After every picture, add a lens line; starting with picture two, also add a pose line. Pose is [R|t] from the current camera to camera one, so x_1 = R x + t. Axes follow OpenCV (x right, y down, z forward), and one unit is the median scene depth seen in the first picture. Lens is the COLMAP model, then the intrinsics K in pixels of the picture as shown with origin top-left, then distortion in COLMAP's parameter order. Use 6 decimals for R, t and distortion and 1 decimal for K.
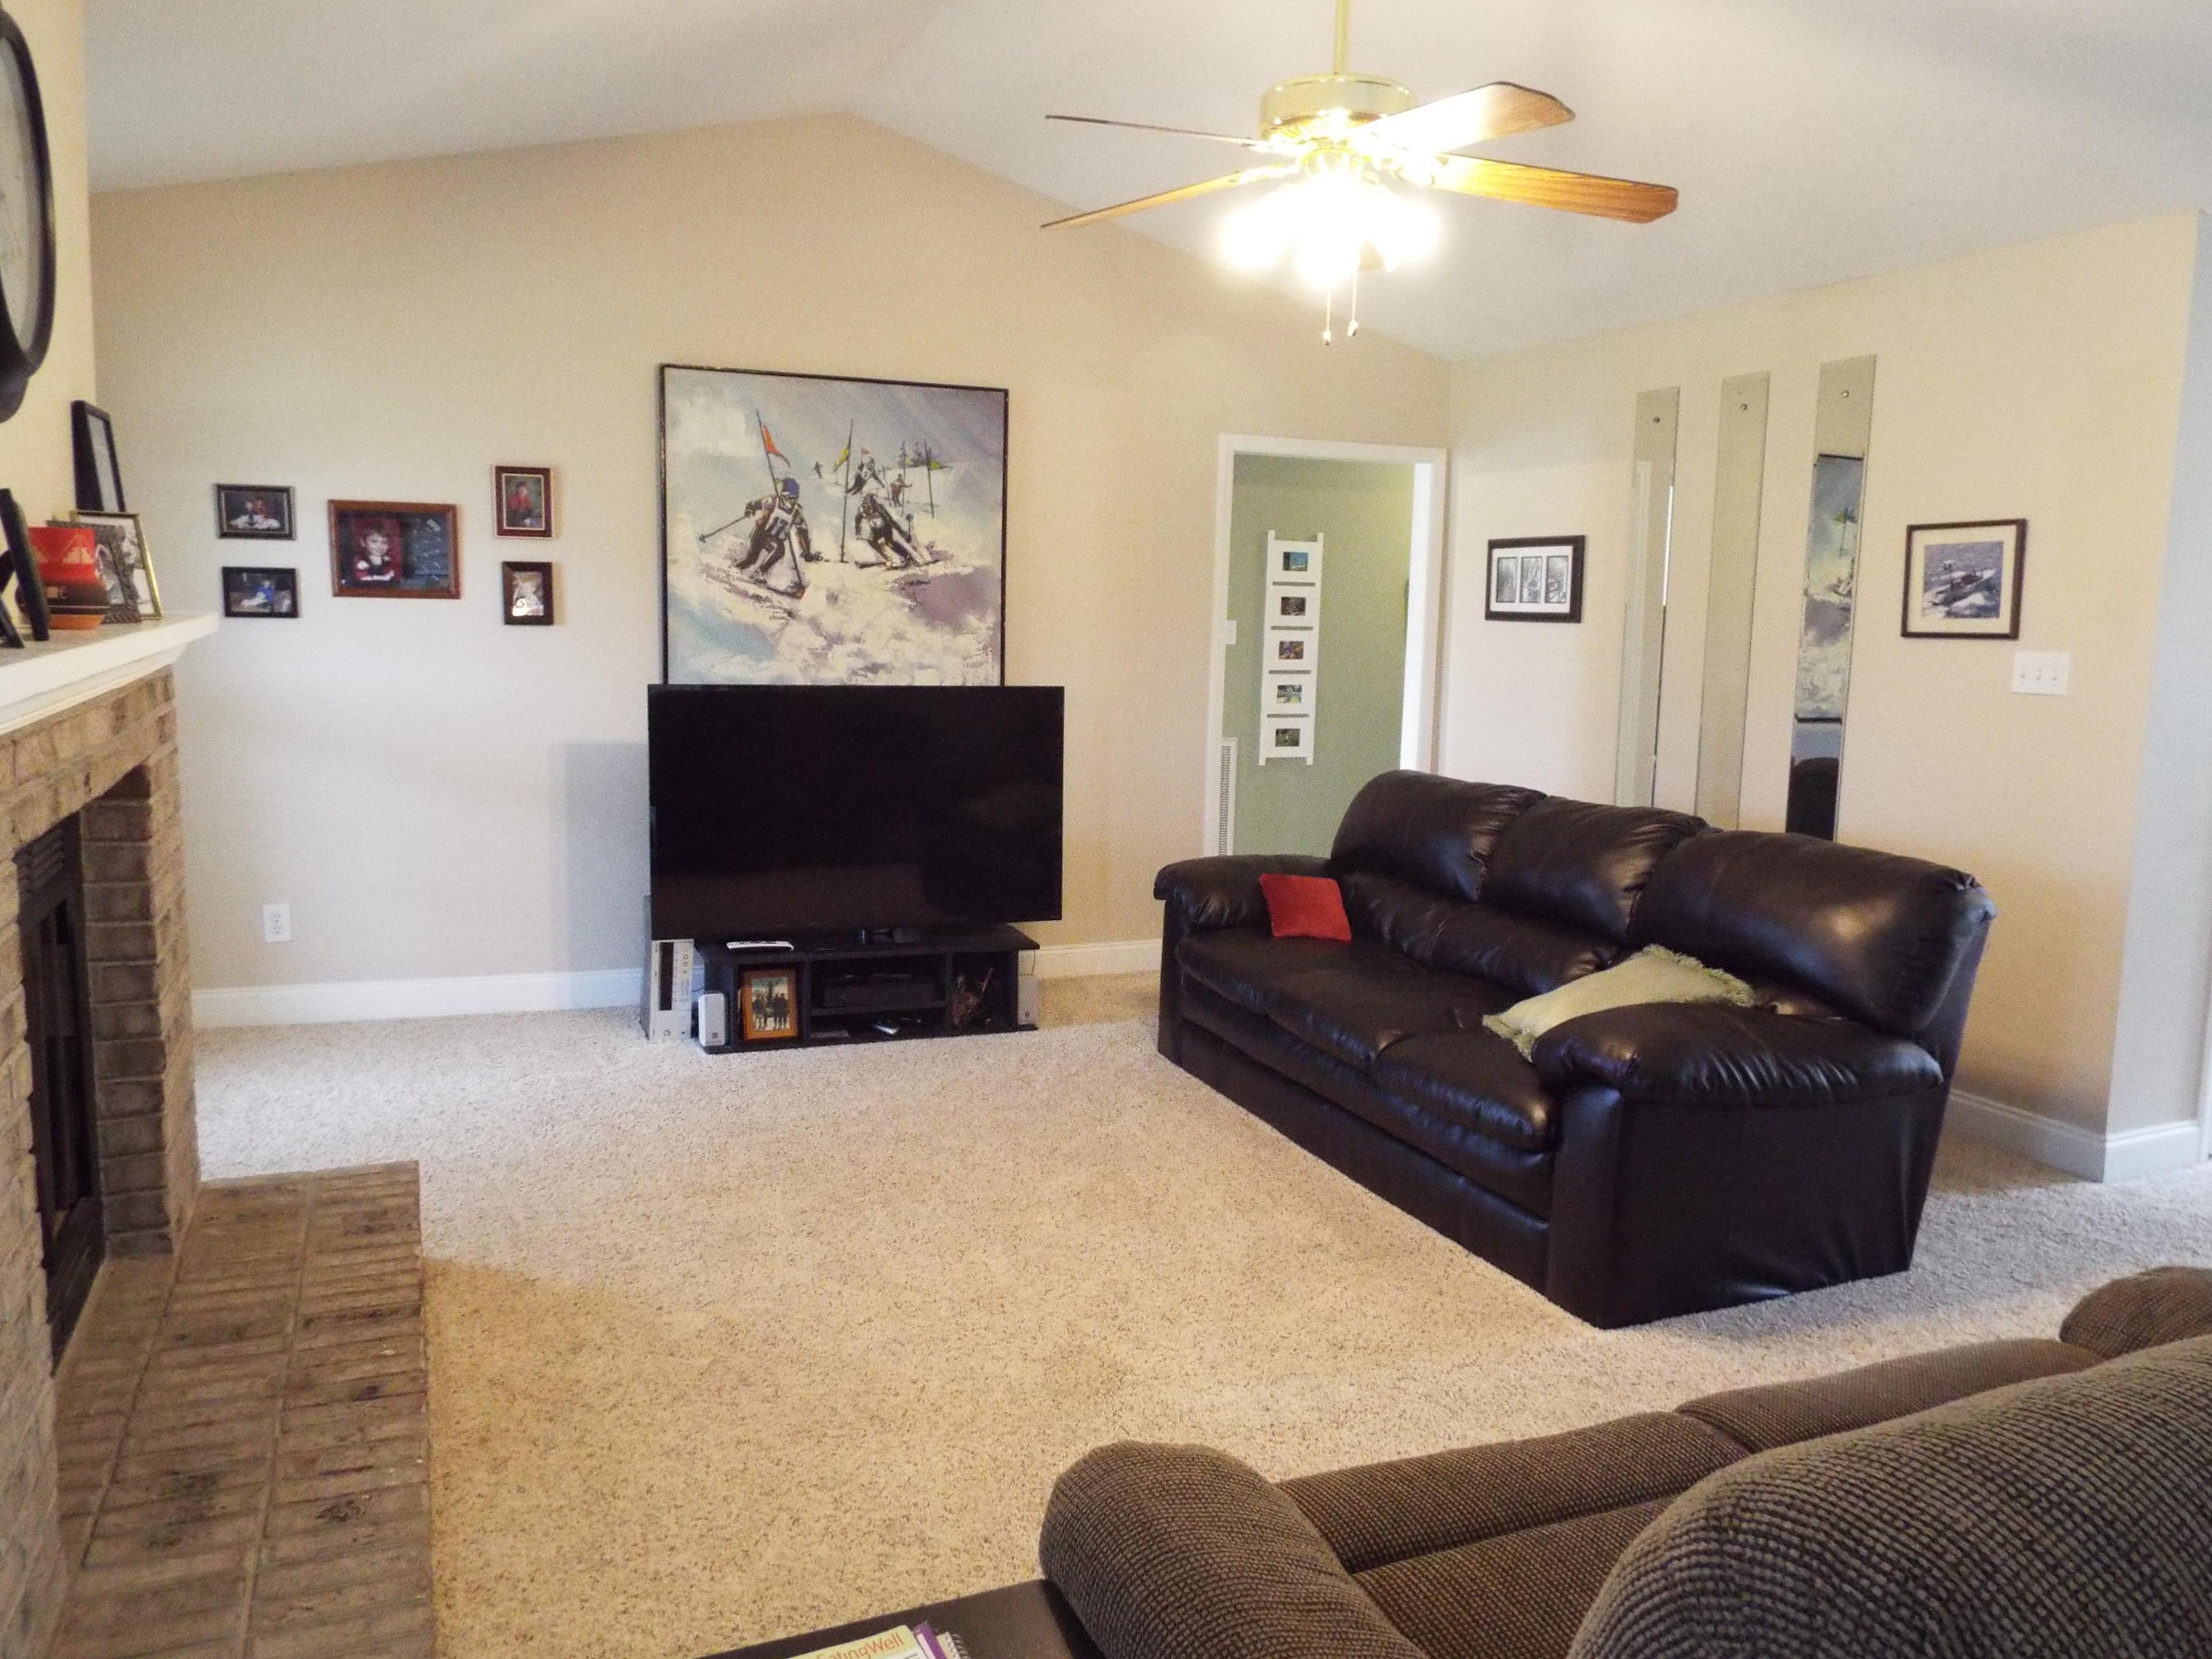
lens RADIAL K [[1591.7, 0, 1119.0], [0, 1591.7, 868.8], [0, 0, 1]] dist [-0.040880, 0.032978]
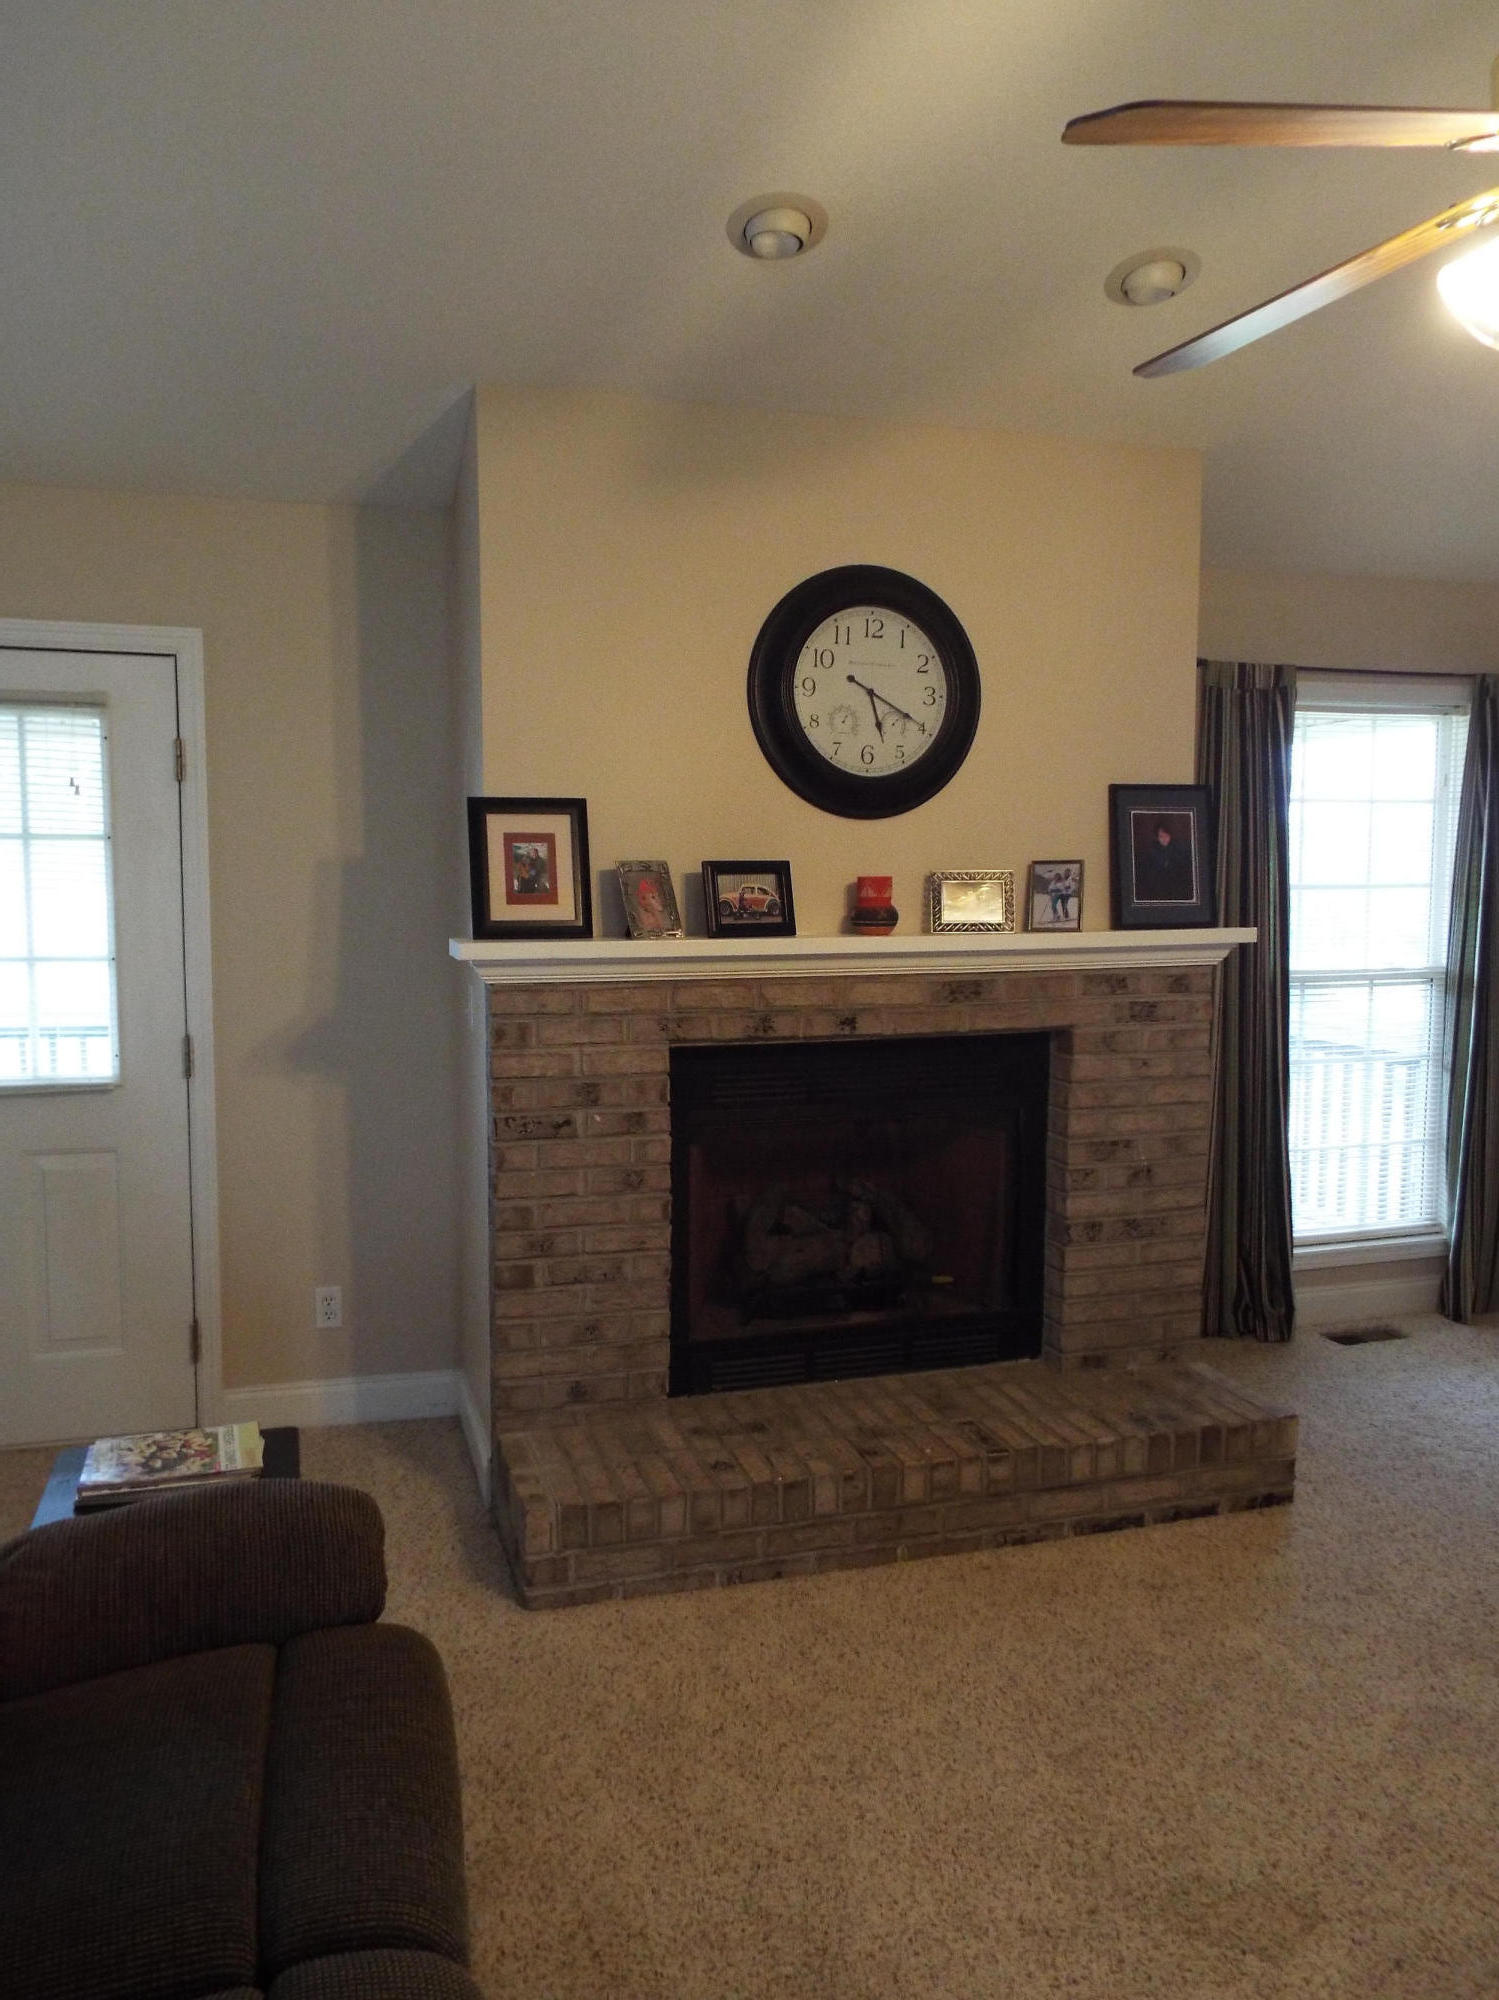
lens RADIAL K [[1439.0, 0, 720.2], [0, 1439.0, 1018.4], [0, 0, 1]] dist [-0.040880, 0.032978]
pose [[-0.139985, 0.064177, -0.988072, 0.361442], [-0.161007, 0.983141, 0.086667, -0.068810], [0.976975, 0.171219, -0.127292, 0.417245]]
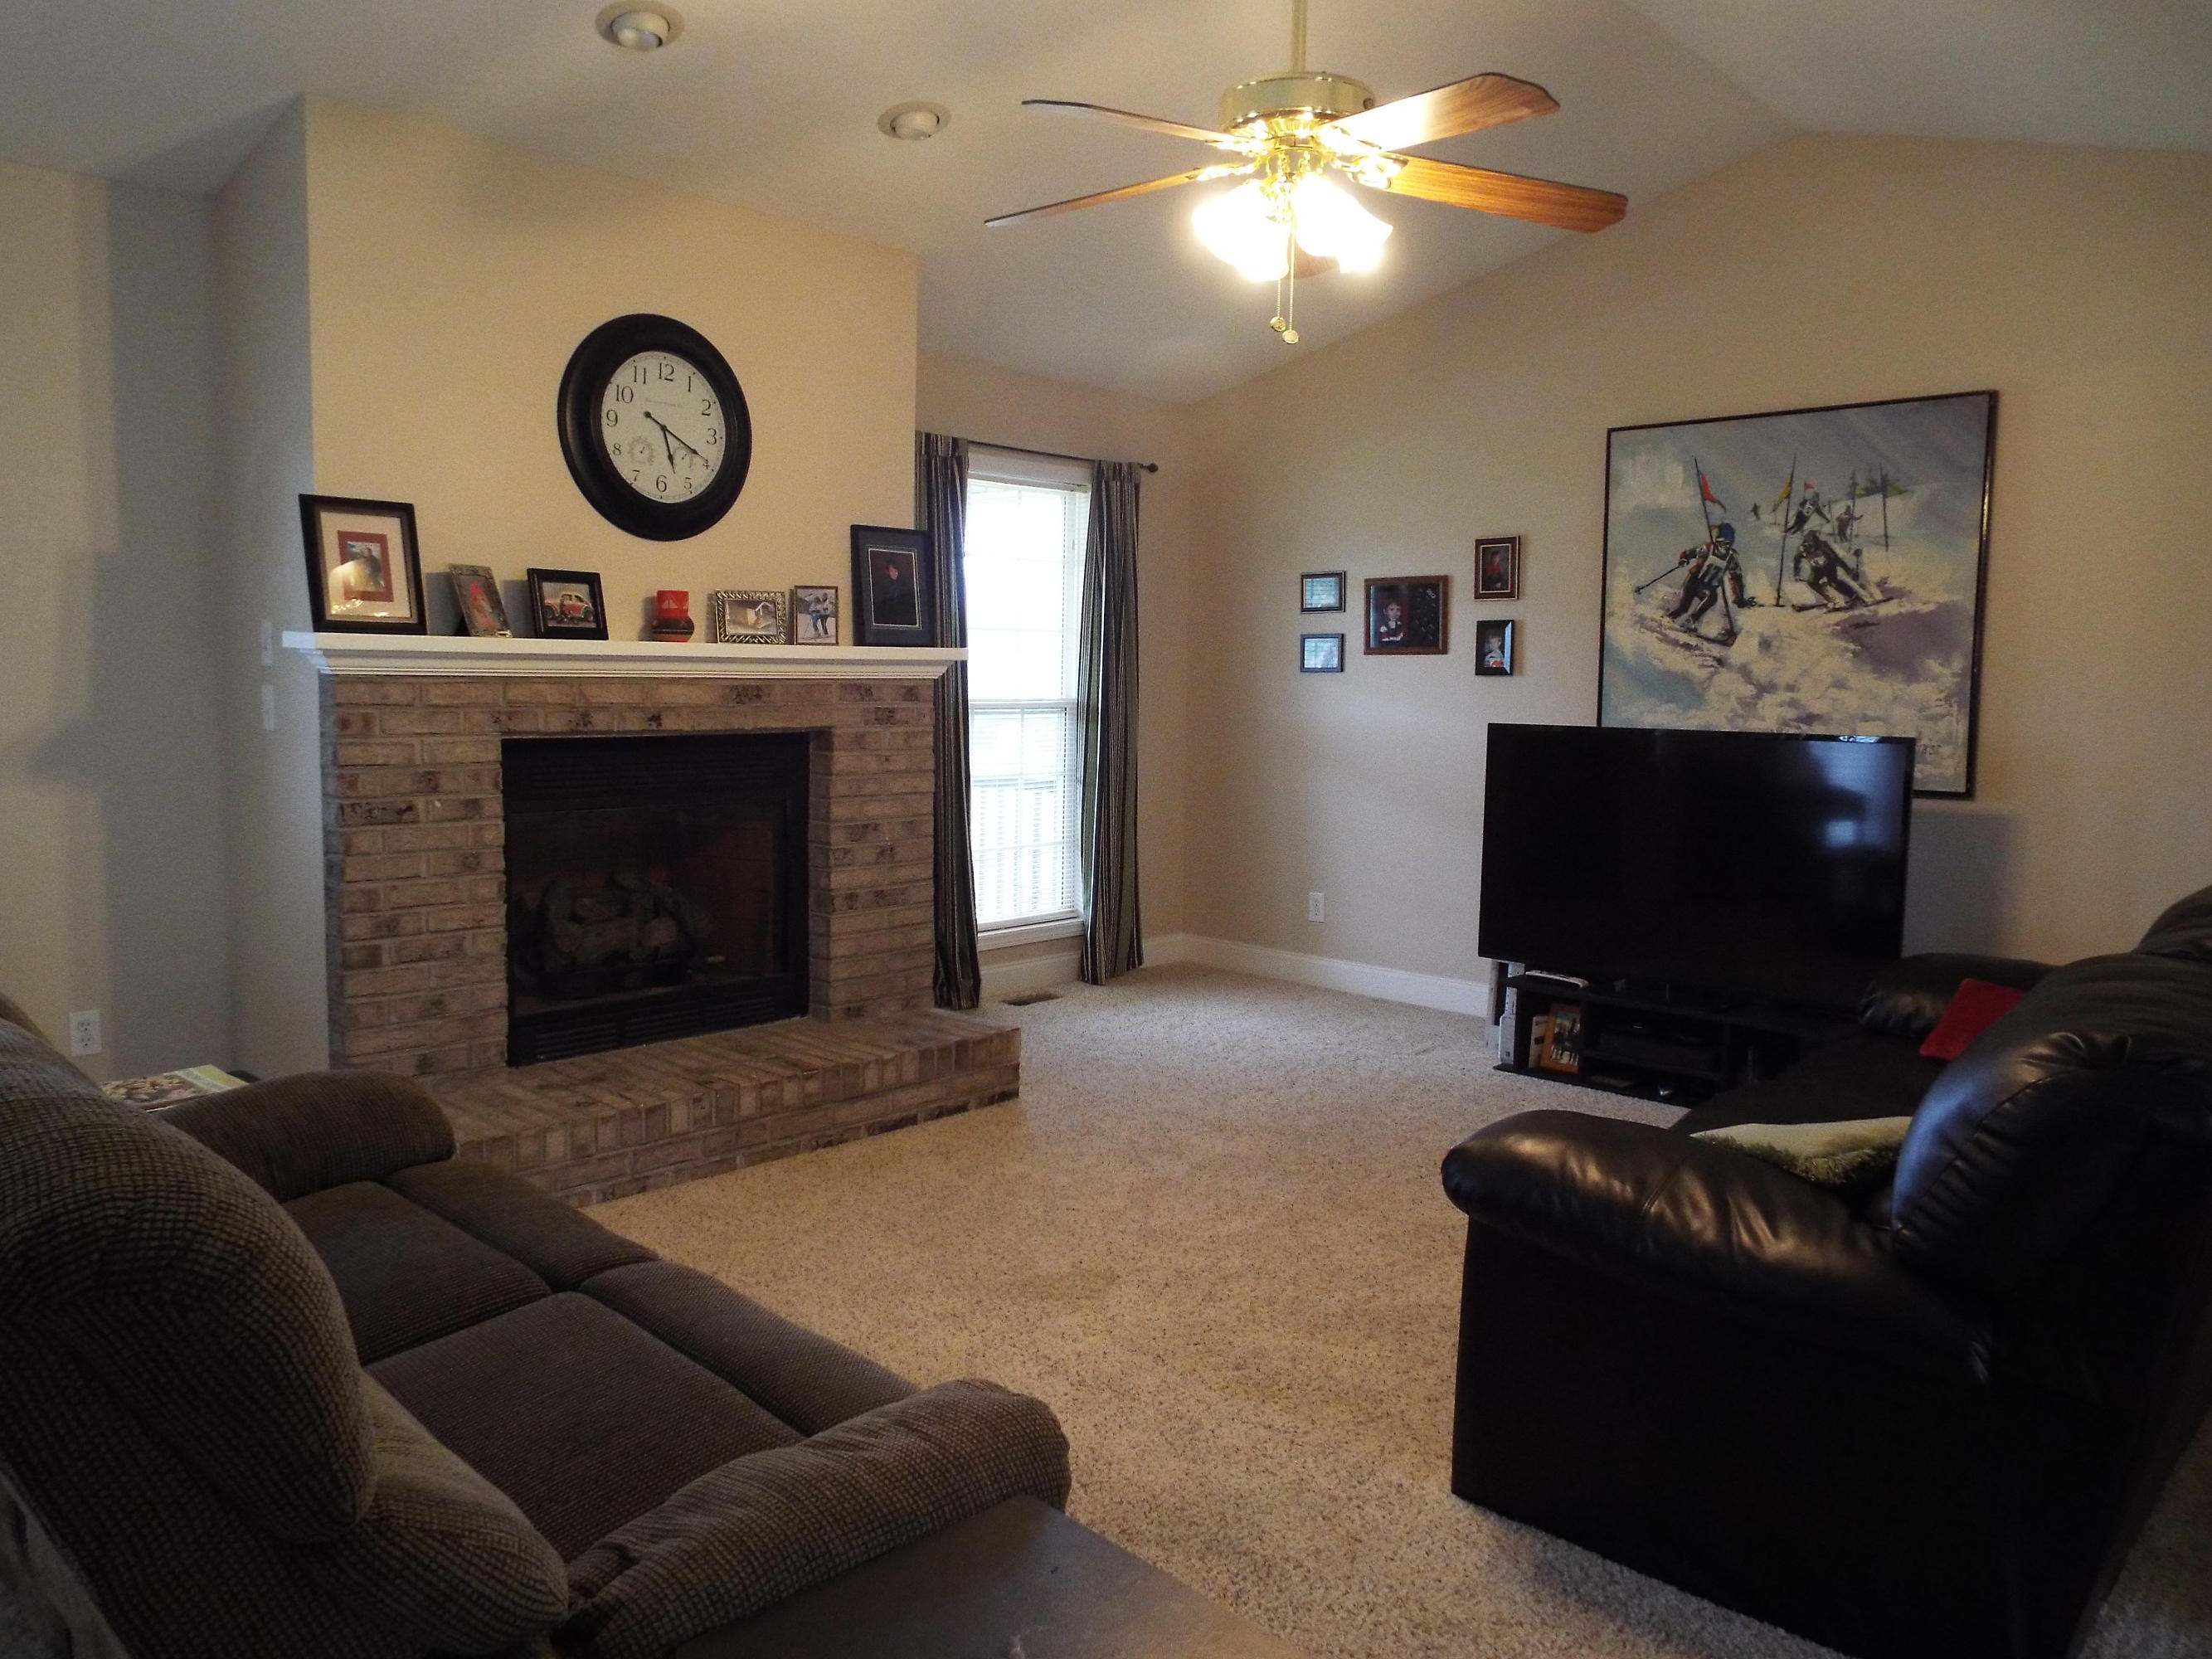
lens RADIAL K [[1591.7, 0, 1102.1], [0, 1591.7, 844.4], [0, 0, 1]] dist [-0.040880, 0.032978]
pose [[0.398378, 0.072487, -0.914353, 0.541107], [-0.152453, 0.988239, 0.011921, -0.004075], [0.904463, 0.134647, 0.404744, 0.284036]]
